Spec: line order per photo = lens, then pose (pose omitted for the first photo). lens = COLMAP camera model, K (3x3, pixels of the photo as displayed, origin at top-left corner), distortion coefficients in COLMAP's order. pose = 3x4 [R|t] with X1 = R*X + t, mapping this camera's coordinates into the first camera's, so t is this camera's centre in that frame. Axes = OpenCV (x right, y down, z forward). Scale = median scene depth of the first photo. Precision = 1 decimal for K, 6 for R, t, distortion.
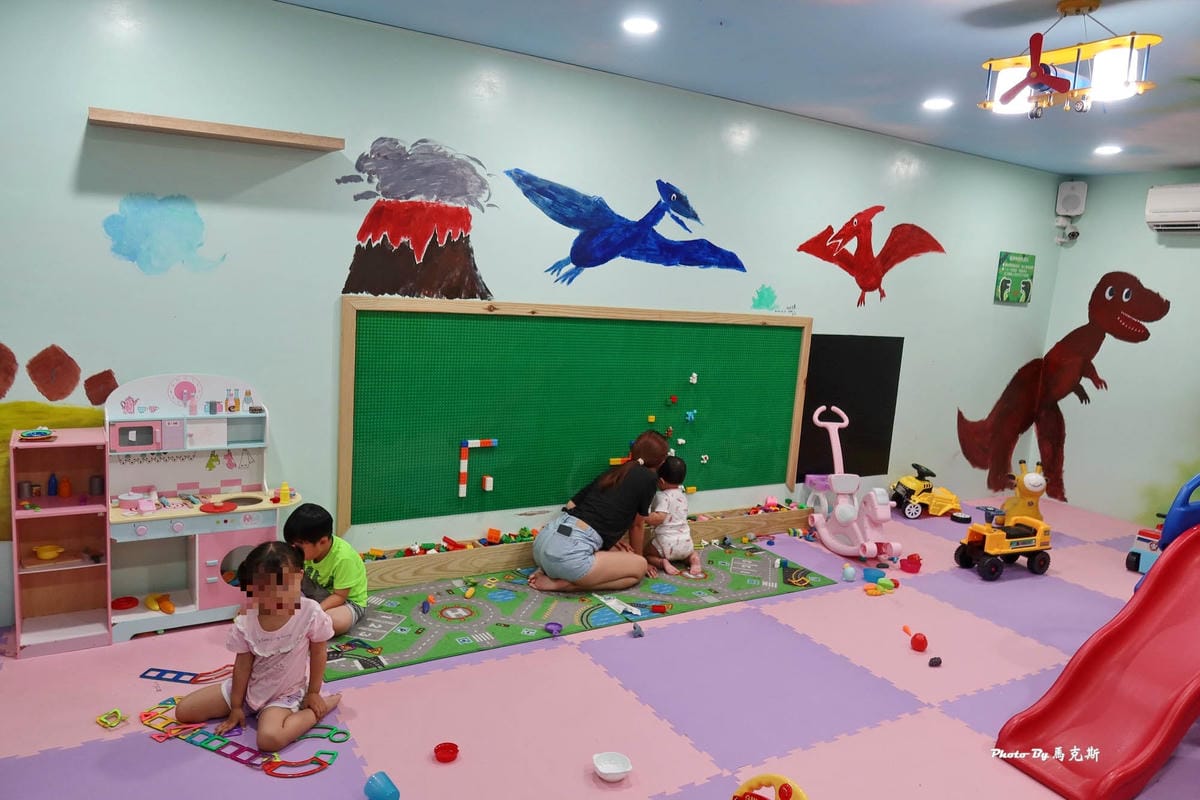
lens RADIAL K [[824.6, 0, 600.0], [0, 824.6, 400.0], [0, 0, 1]] dist [0.002100, -0.000417]
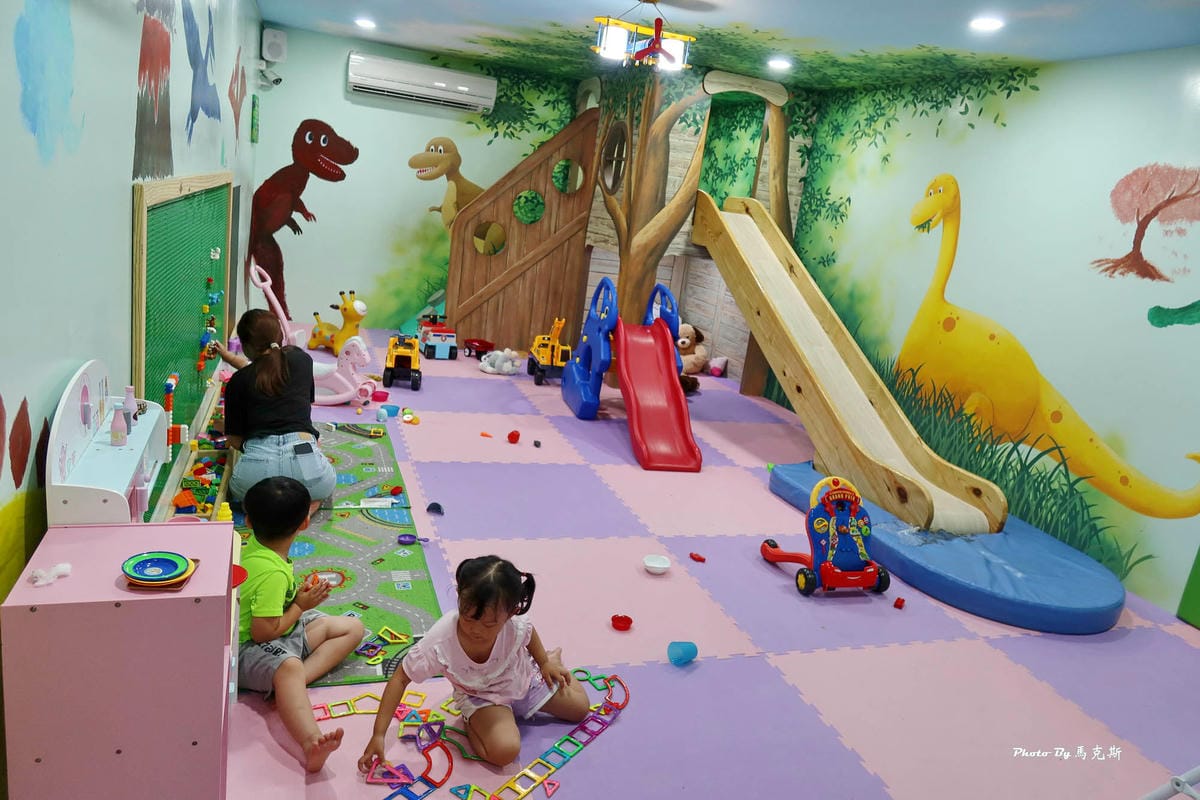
lens RADIAL K [[824.6, 0, 600.0], [0, 824.6, 400.0], [0, 0, 1]] dist [0.002100, -0.000417]
pose [[0.228048, -0.273676, 0.934396, -0.508267], [0.032331, 0.961283, 0.273660, -0.081932], [-0.973113, -0.032197, 0.228067, 0.330065]]
